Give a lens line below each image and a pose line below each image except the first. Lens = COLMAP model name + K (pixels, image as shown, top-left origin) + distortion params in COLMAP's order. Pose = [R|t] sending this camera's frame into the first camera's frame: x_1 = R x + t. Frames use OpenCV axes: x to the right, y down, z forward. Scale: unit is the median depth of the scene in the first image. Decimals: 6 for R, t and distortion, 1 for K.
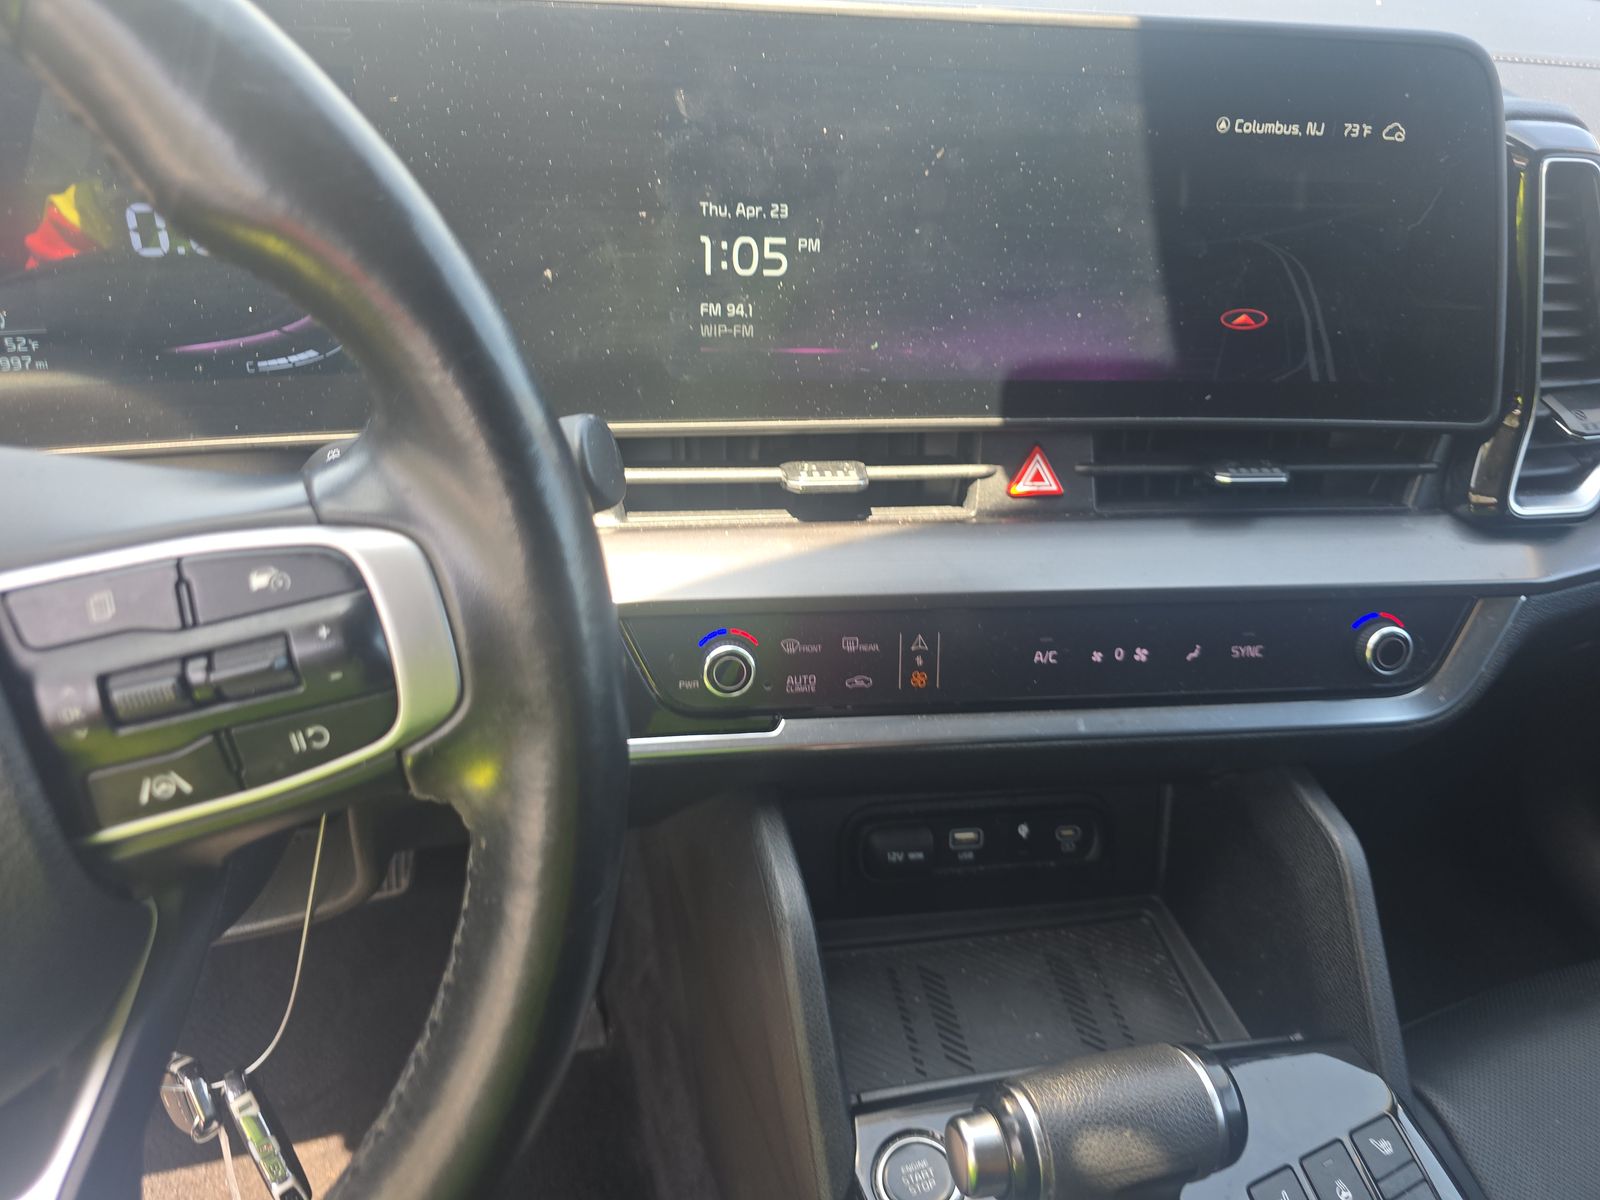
lens RADIAL K [[1069.3, 0, 768.5], [0, 1069.3, 611.7], [0, 0, 1]] dist [0.054836, -0.079836]
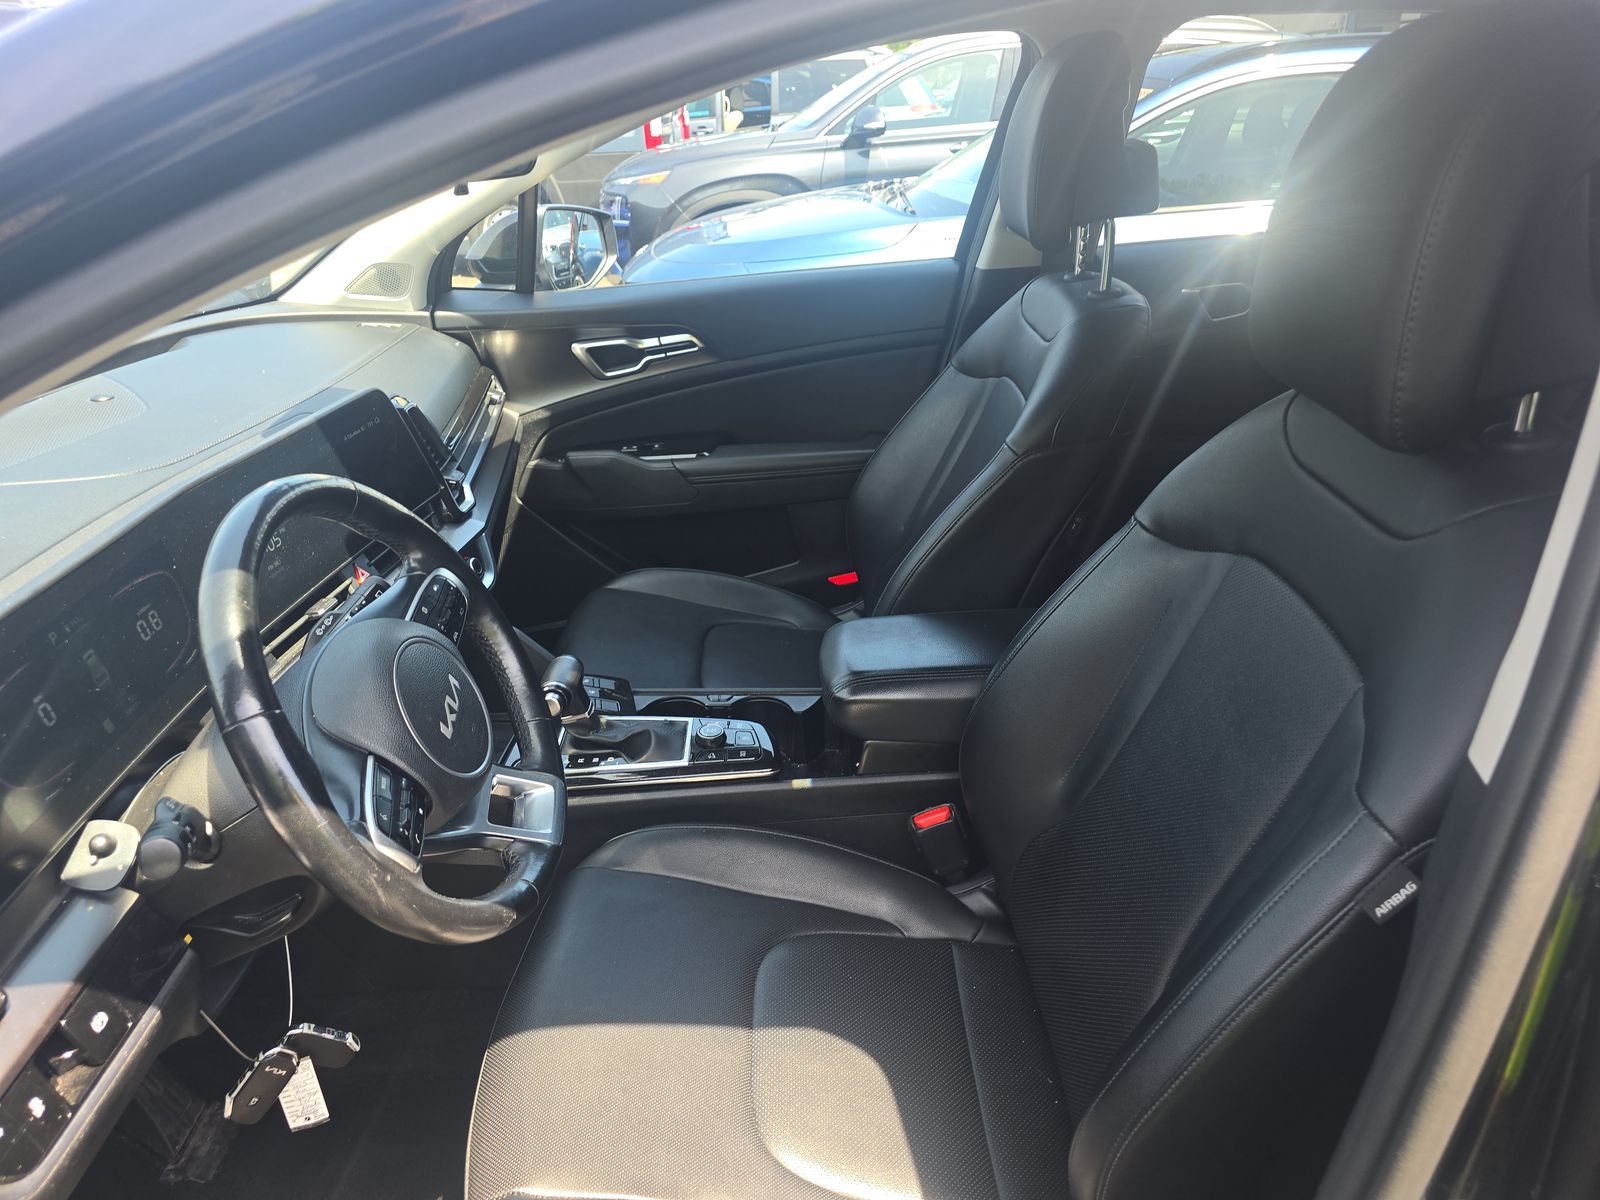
lens RADIAL K [[1092.6, 0, 800.0], [0, 1092.6, 600.0], [0, 0, 1]] dist [-0.003491, -0.007058]
pose [[0.251994, -0.470607, 0.845593, -1.952643], [0.583173, 0.771158, 0.255391, -0.155309], [-0.772275, 0.428770, 0.468773, -1.124134]]
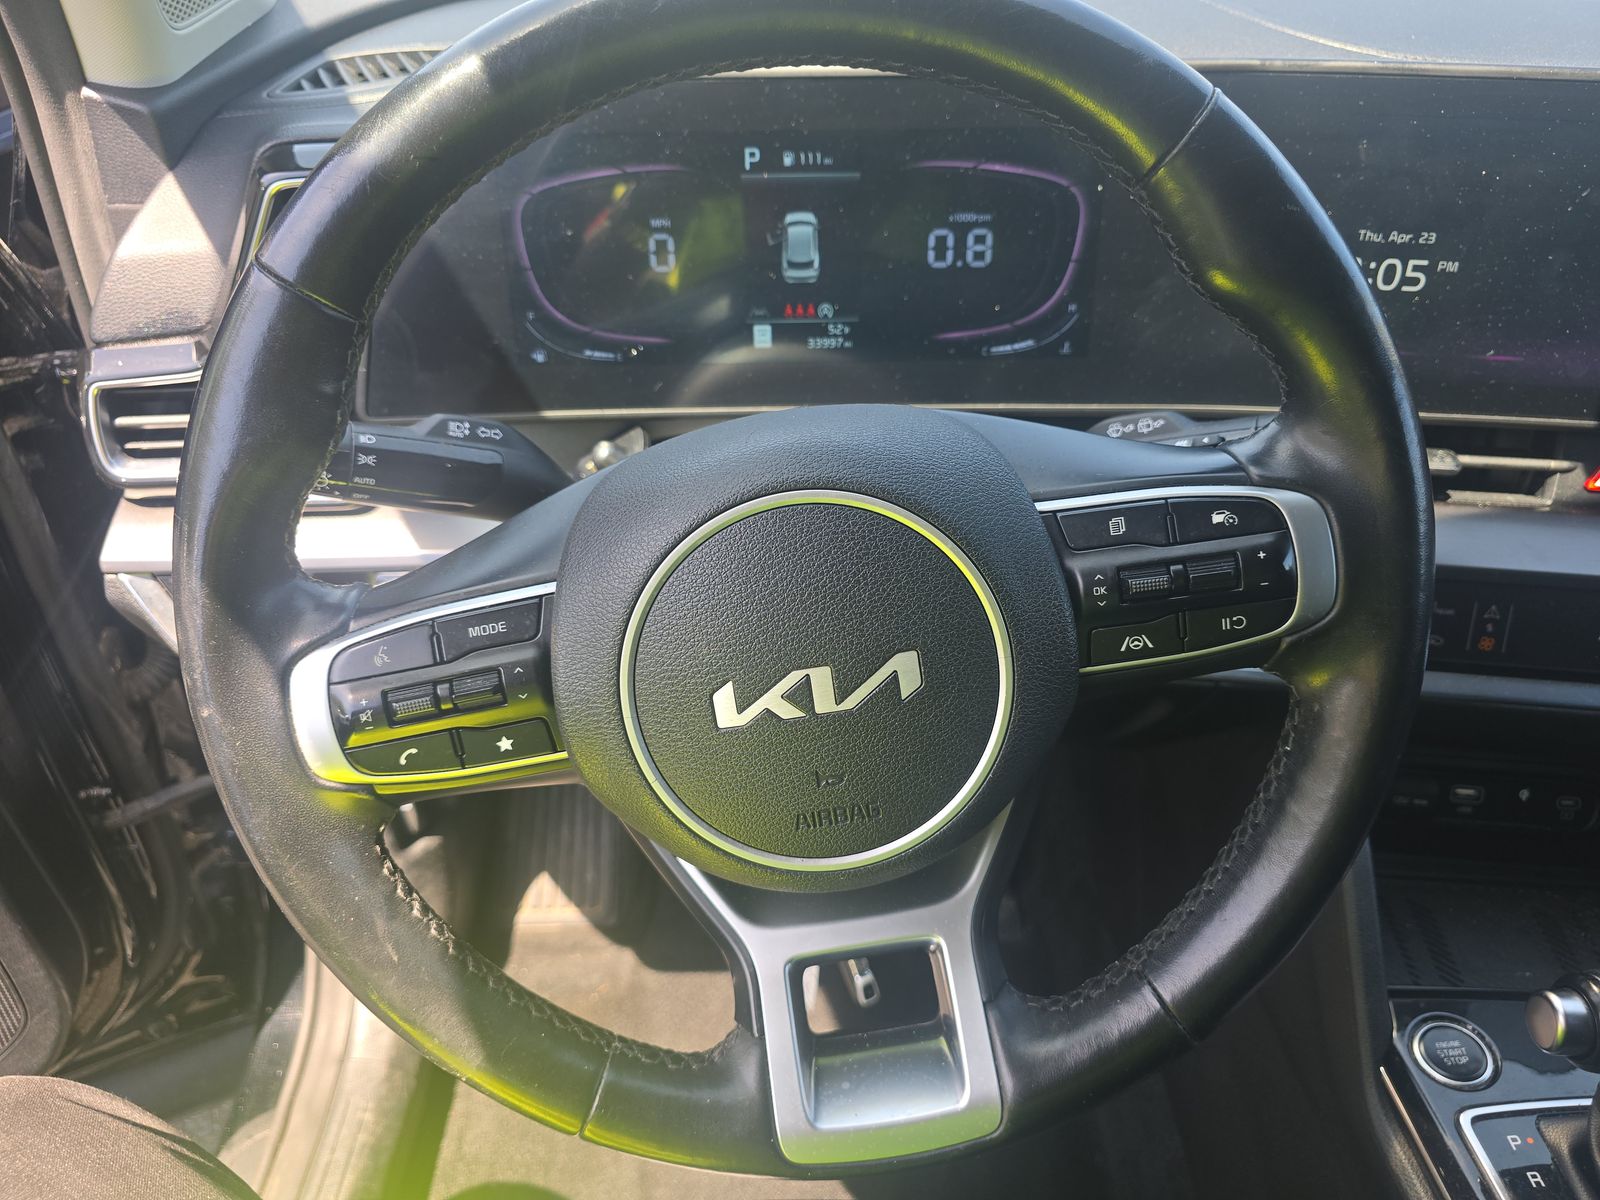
lens RADIAL K [[1068.1, 0, 800.0], [0, 1068.1, 600.0], [0, 0, 1]] dist [-0.001869, -0.002983]
pose [[0.966508, 0.102360, -0.235338, -0.339279], [-0.094290, 0.994513, 0.045322, 0.037924], [0.238686, -0.021614, 0.970856, -0.318711]]
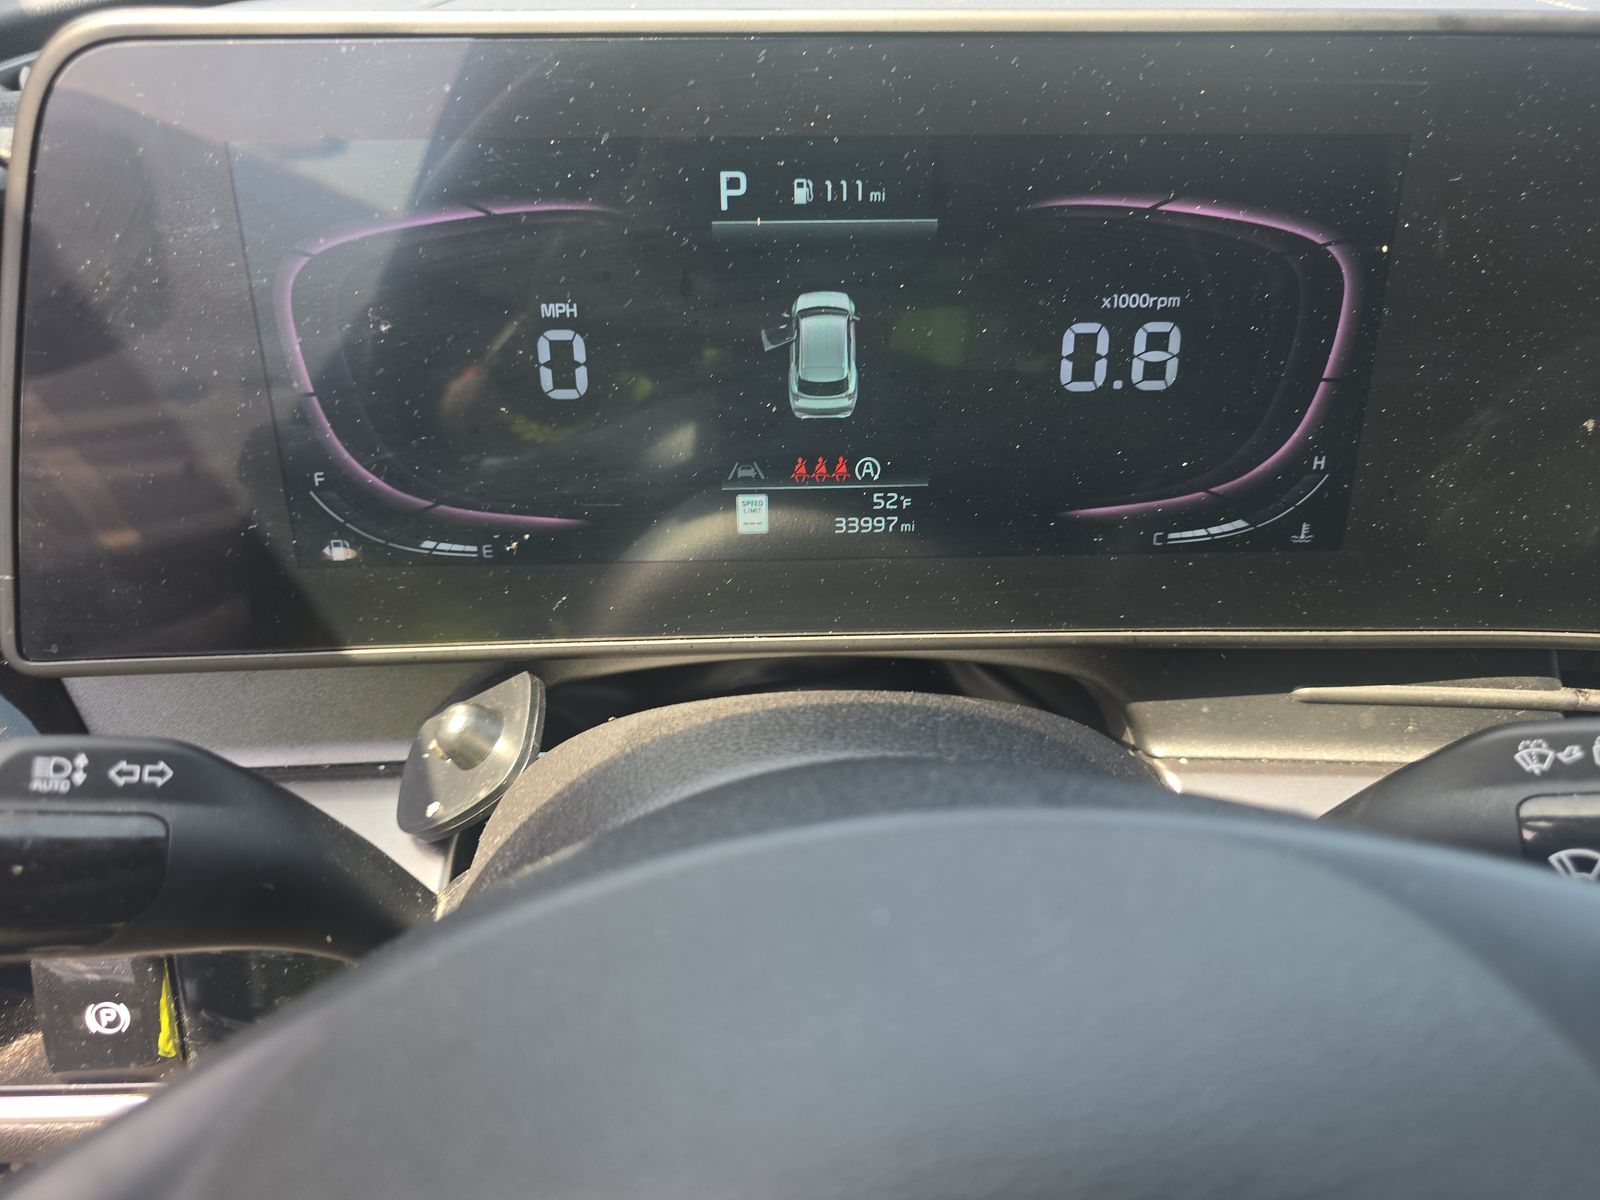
lens RADIAL K [[1092.6, 0, 800.0], [0, 1092.6, 600.0], [0, 0, 1]] dist [-0.003491, -0.007058]
pose [[0.972410, 0.078075, -0.219825, -0.518406], [-0.088754, 0.995285, -0.039113, -0.127572], [0.215735, 0.057544, 0.974755, 0.217664]]
